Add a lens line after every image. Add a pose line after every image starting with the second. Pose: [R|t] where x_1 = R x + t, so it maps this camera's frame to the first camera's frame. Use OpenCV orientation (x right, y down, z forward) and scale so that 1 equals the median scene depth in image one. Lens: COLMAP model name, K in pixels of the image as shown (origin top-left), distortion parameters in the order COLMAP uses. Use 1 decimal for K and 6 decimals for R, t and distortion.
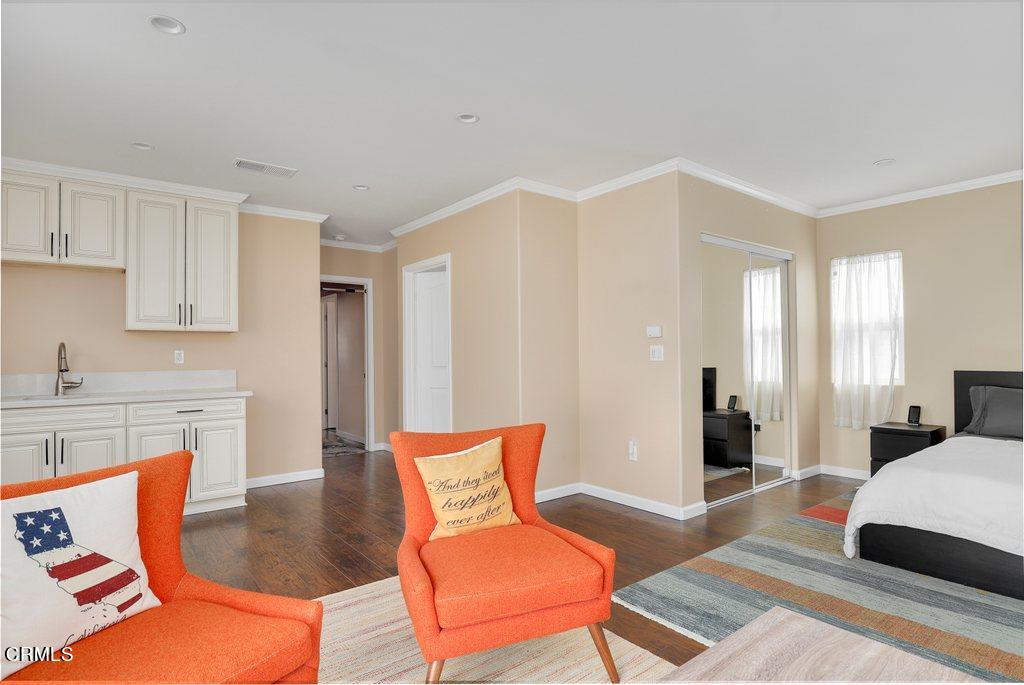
lens RADIAL K [[547.0, 0, 513.7], [0, 547.0, 346.2], [0, 0, 1]] dist [-0.026361, 0.003570]
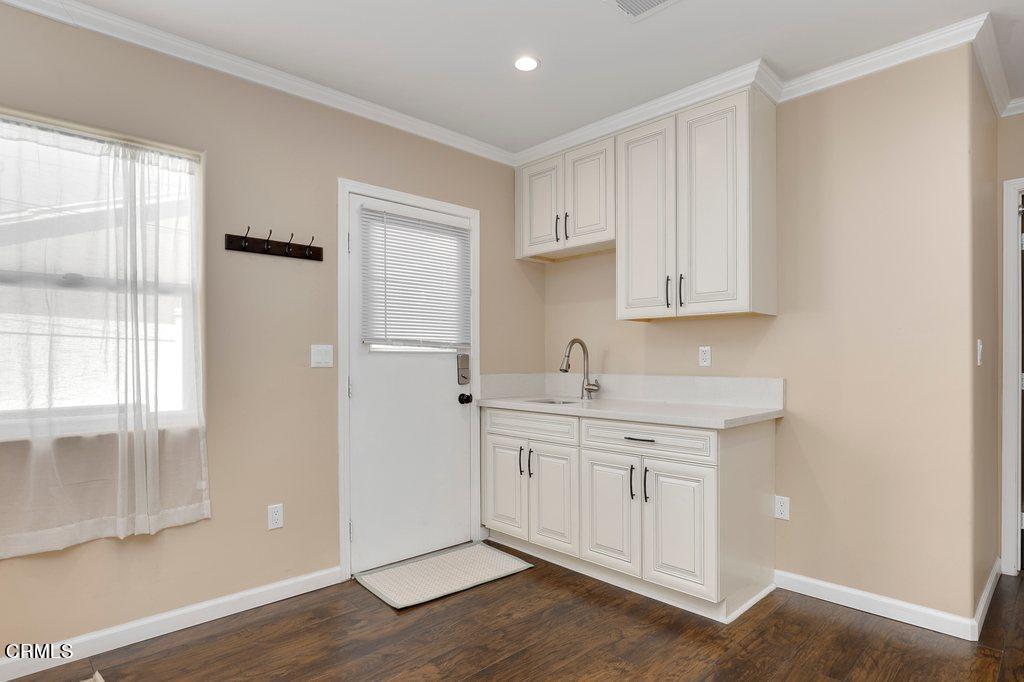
lens RADIAL K [[547.0, 0, 495.5], [0, 547.0, 363.3], [0, 0, 1]] dist [-0.026361, 0.003570]
pose [[0.118453, 0.017681, -0.992802, 0.028626], [0.014358, 0.999706, 0.019517, 0.013158], [0.992856, -0.016567, 0.118165, 0.743026]]
